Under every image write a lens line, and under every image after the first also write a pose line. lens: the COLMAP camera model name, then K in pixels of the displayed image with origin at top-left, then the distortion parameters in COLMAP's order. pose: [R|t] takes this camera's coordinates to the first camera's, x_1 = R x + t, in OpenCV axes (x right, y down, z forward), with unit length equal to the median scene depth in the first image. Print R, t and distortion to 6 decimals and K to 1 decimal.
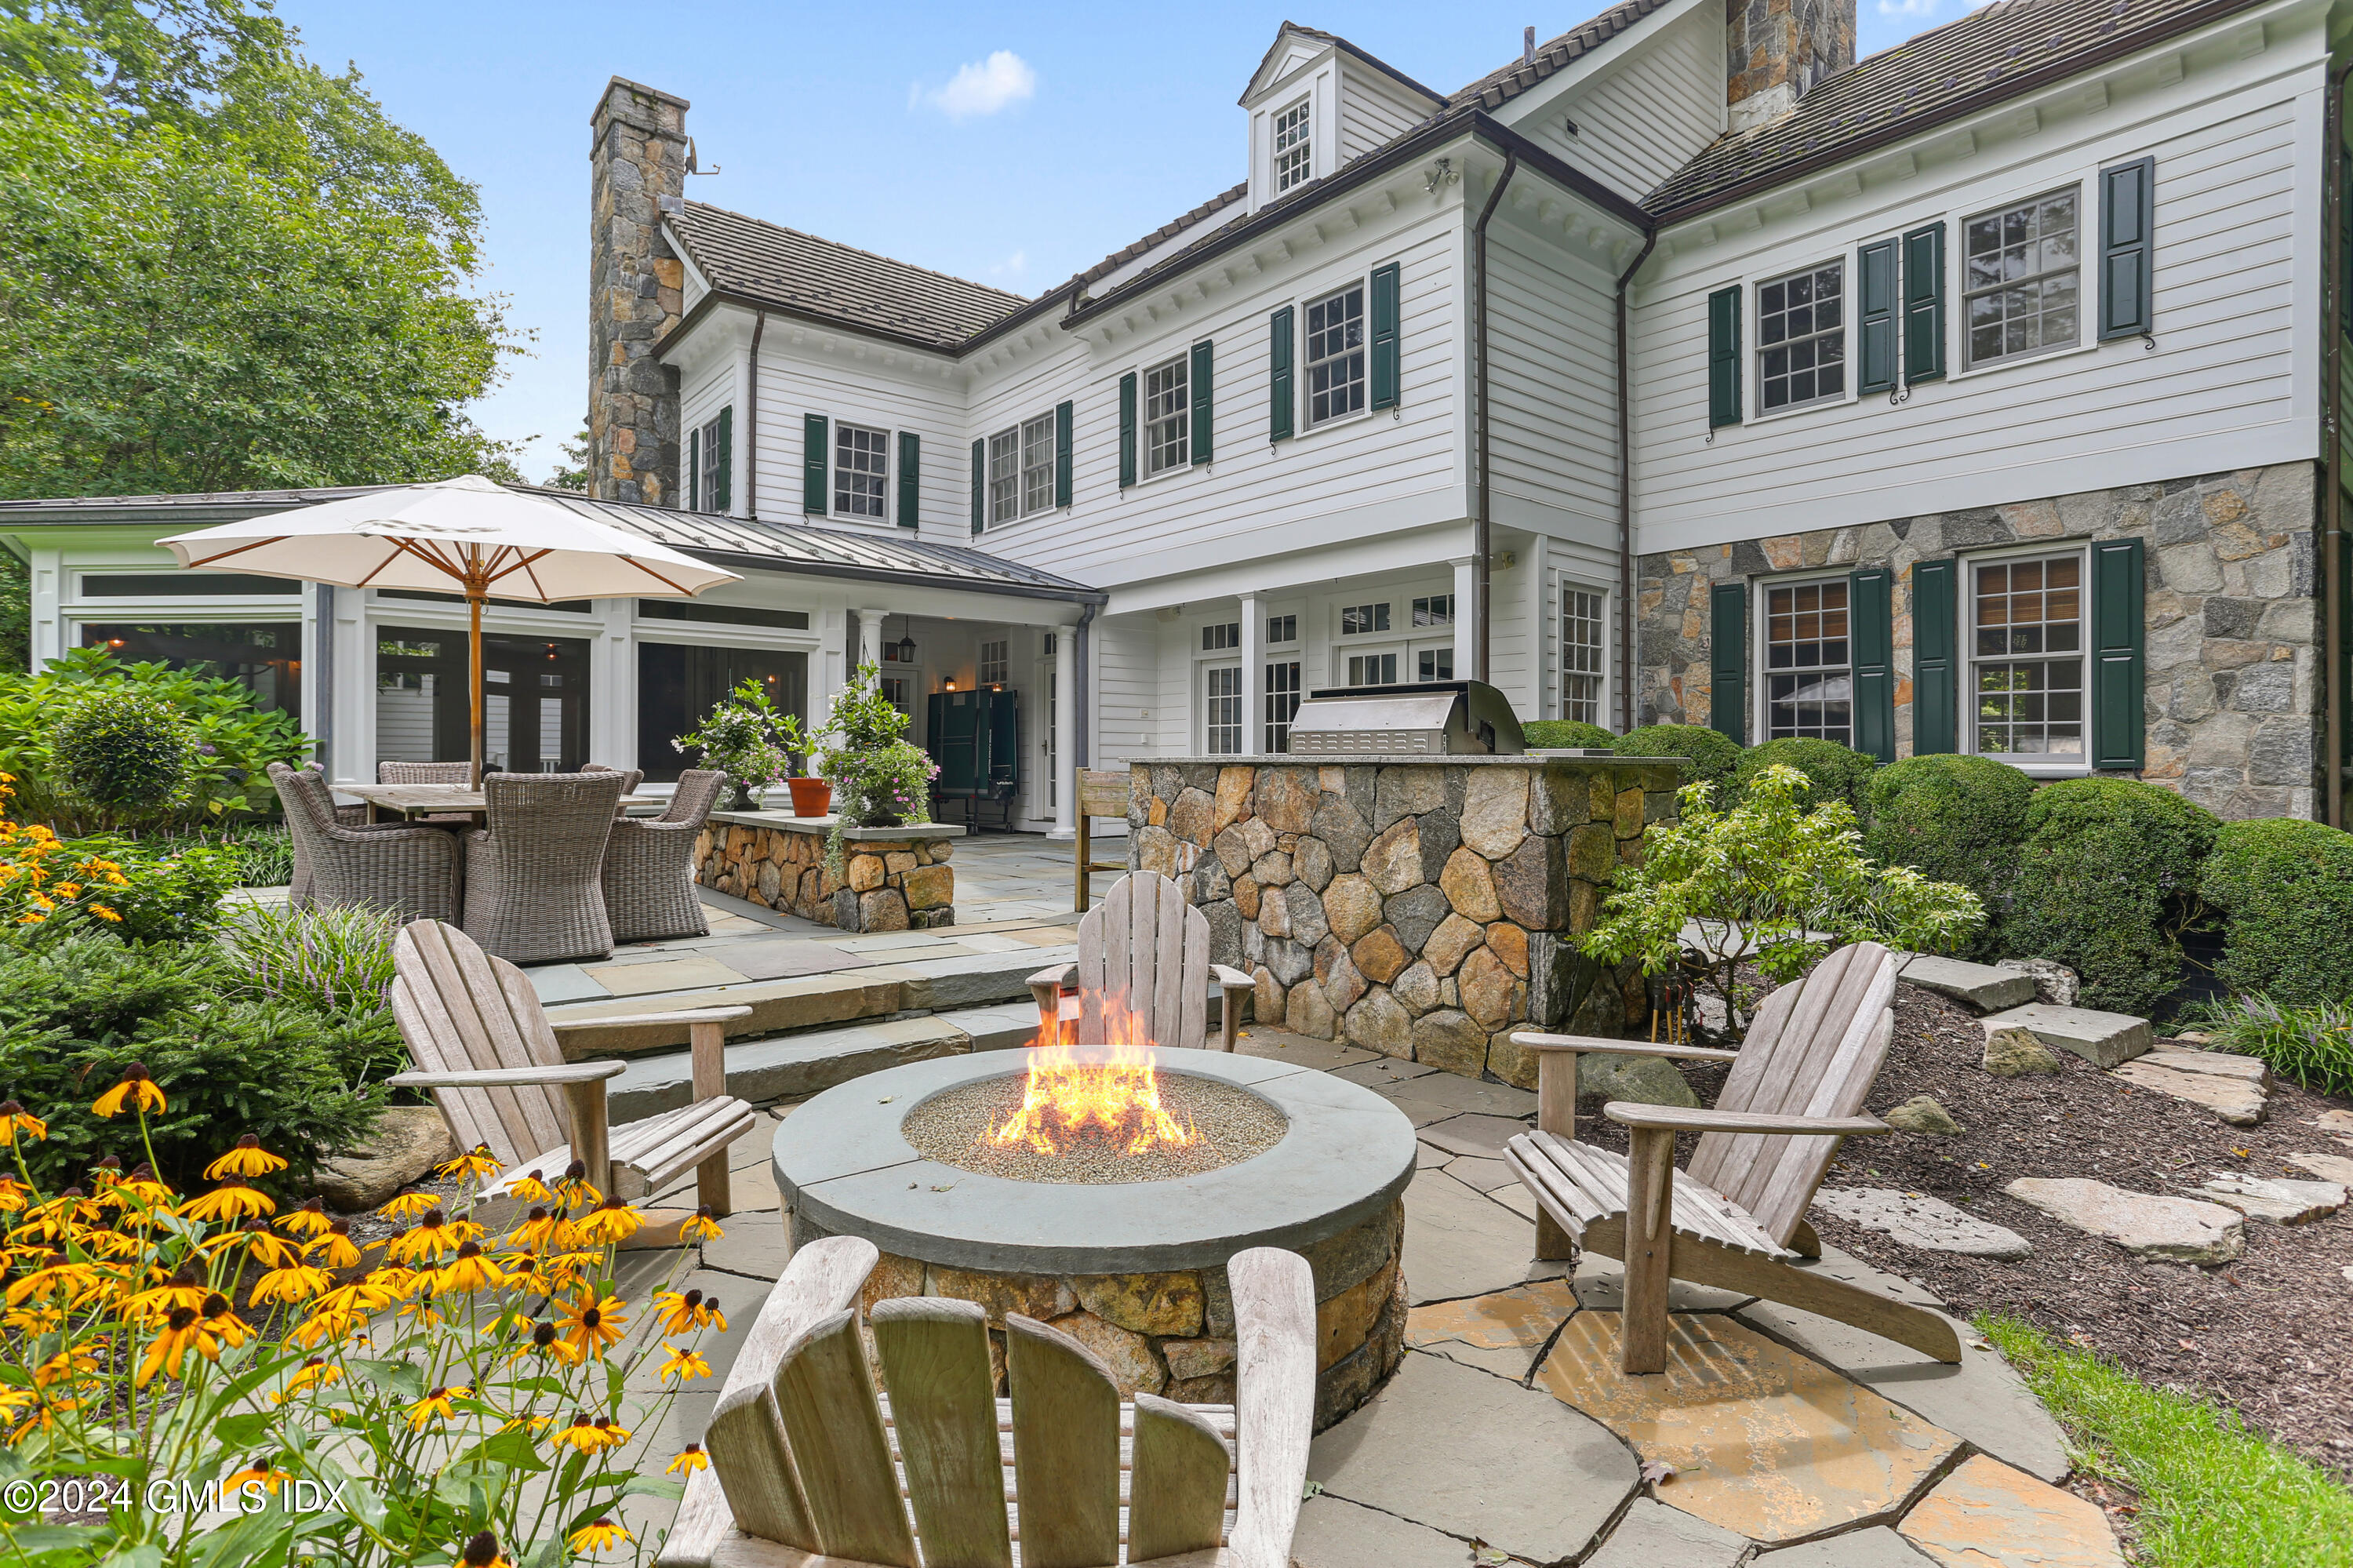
lens RADIAL K [[1159.9, 0, 1166.0], [0, 1159.9, 768.6], [0, 0, 1]] dist [-0.061166, 0.034016]
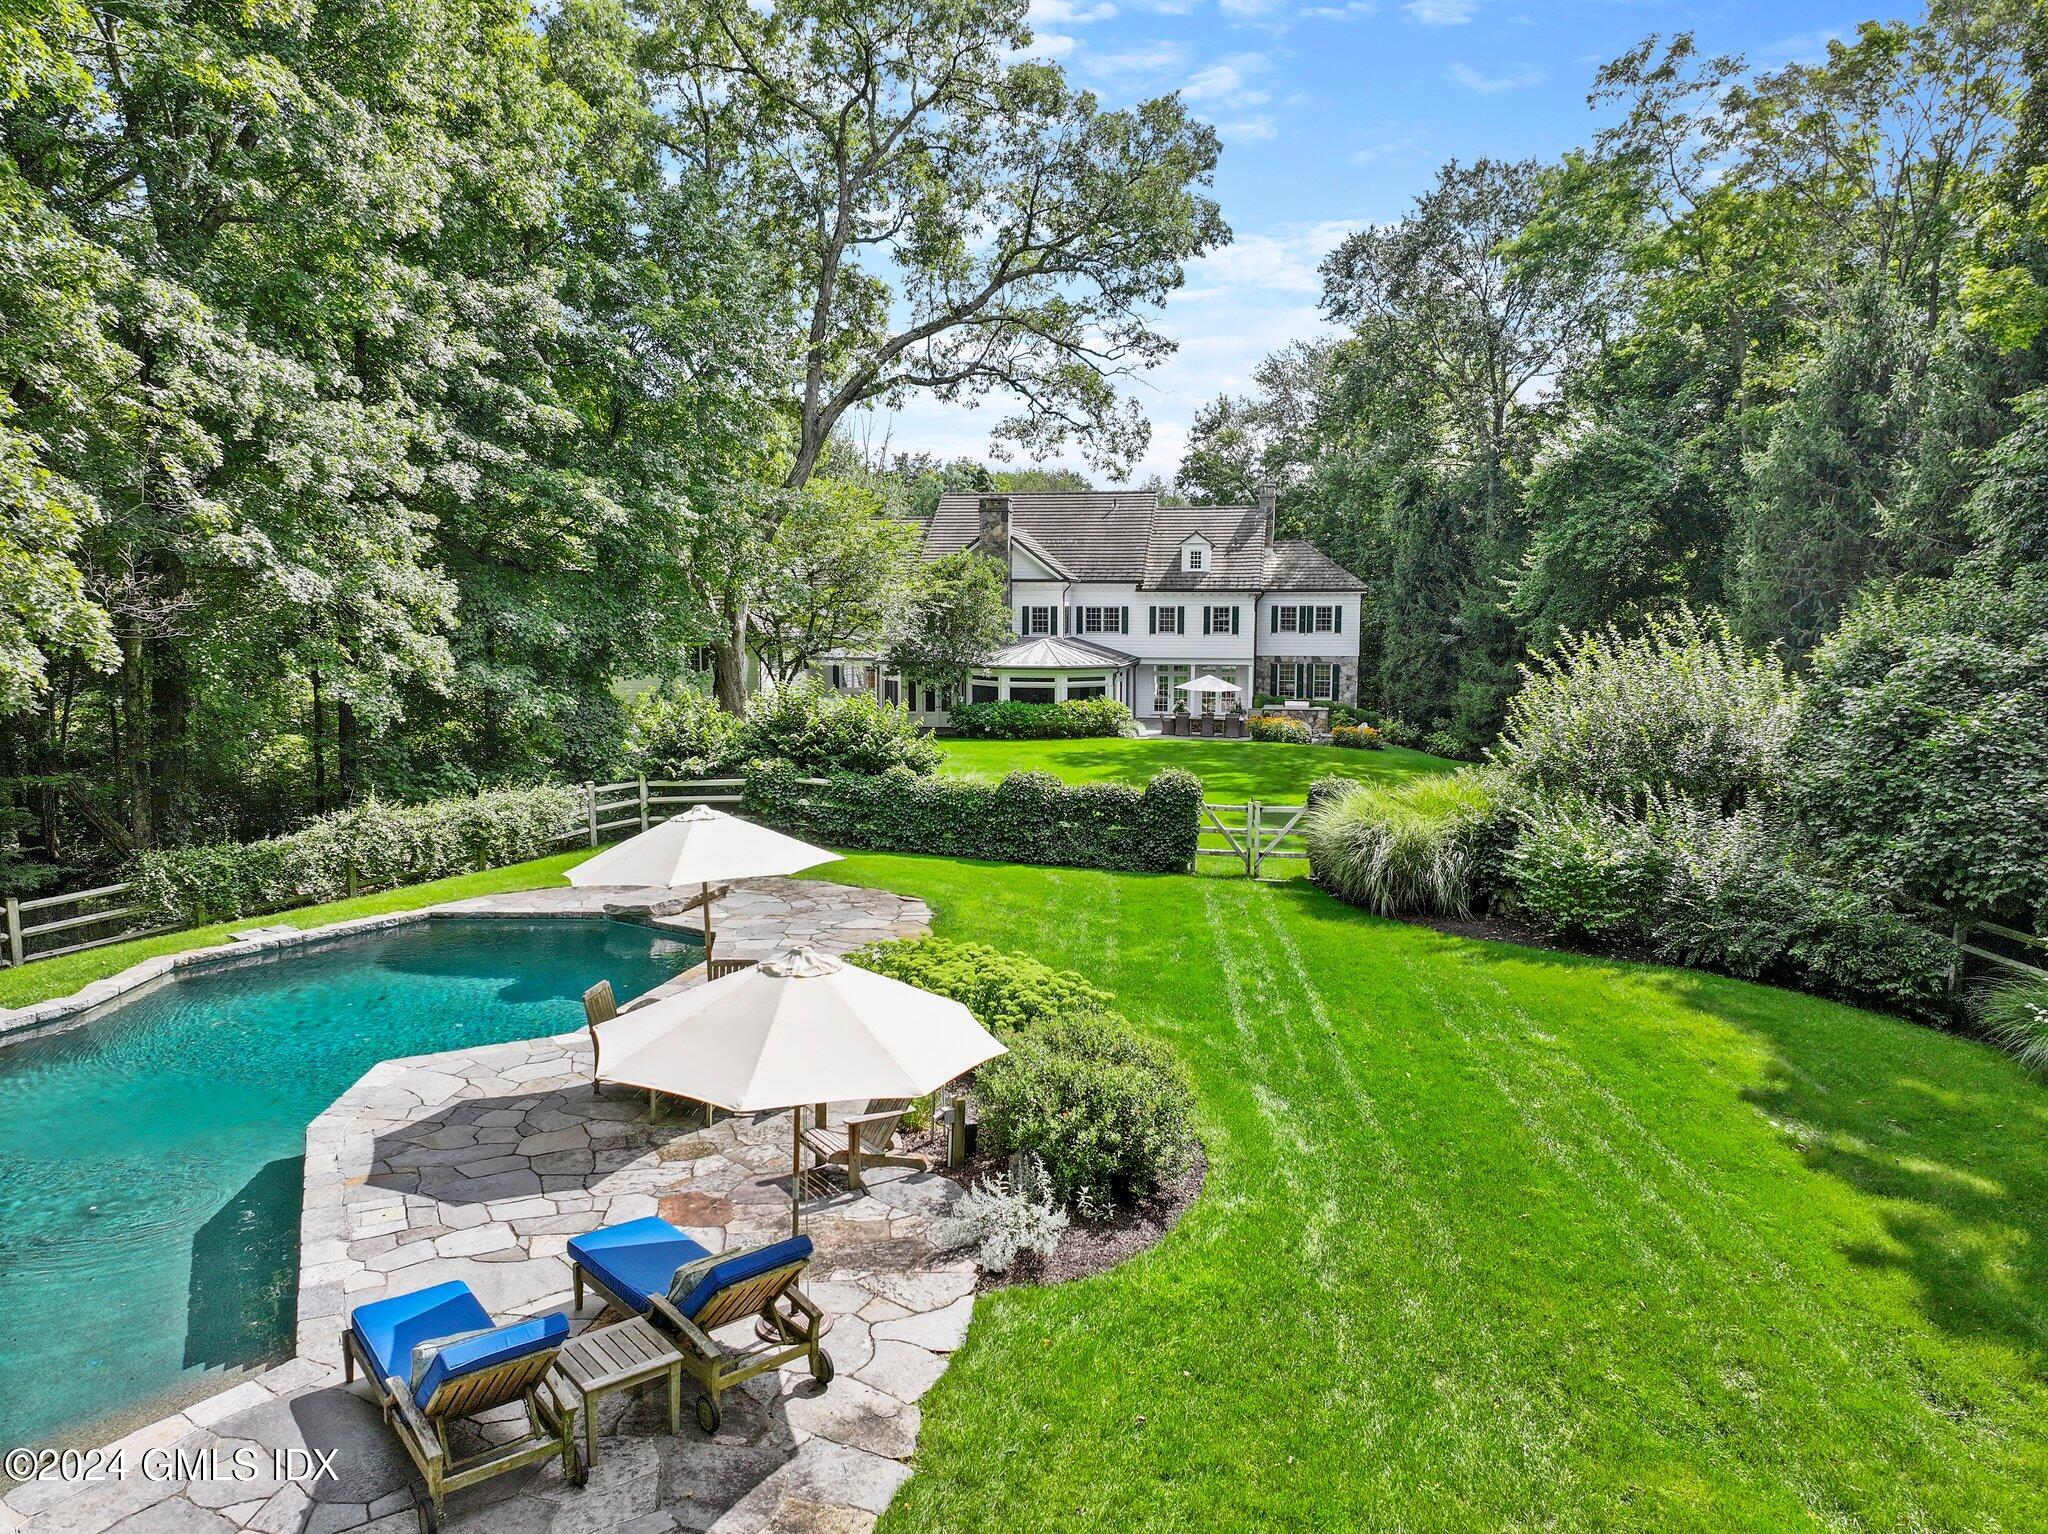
lens RADIAL K [[1403.0, 0, 1024.0], [0, 1403.0, 767.0], [0, 0, 1]] dist [0.002426, 0.000093]
pose [[0.762525, -0.080547, 0.641925, -4.664923], [0.006041, 0.993063, 0.117432, -0.468814], [-0.646931, -0.085667, 0.757721, -3.242138]]
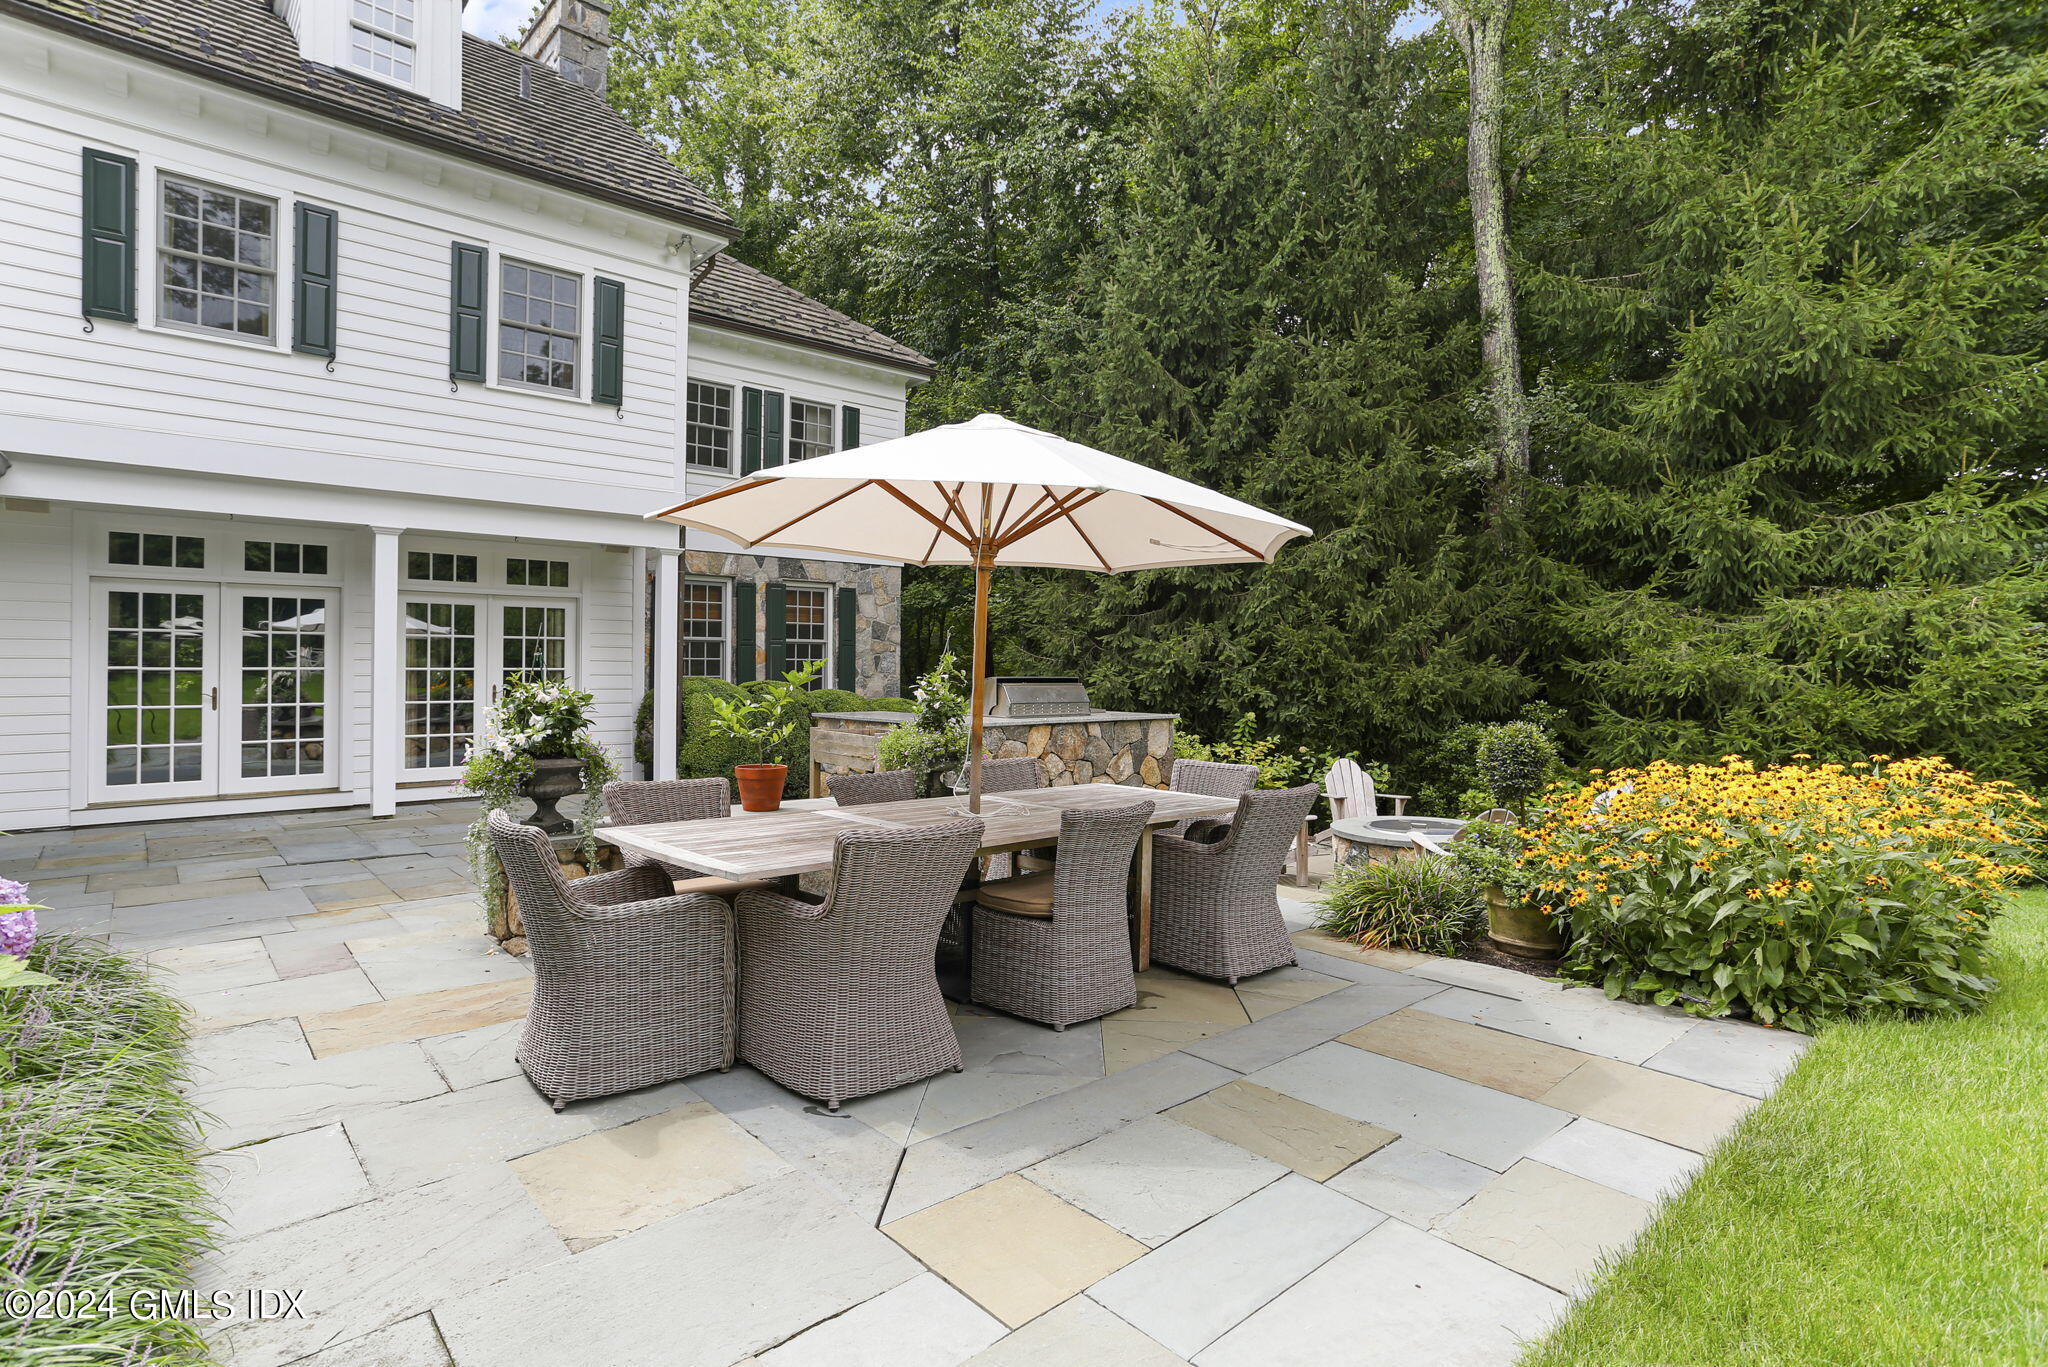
lens RADIAL K [[1021.7, 0, 1015.6], [0, 1021.7, 671.2], [0, 0, 1]] dist [-0.051912, 0.031318]
pose [[-0.046162, -0.008435, 0.998898, -0.841683], [-0.001600, 0.999964, 0.008370, -0.055666], [-0.998933, -0.001212, -0.046173, 0.641835]]
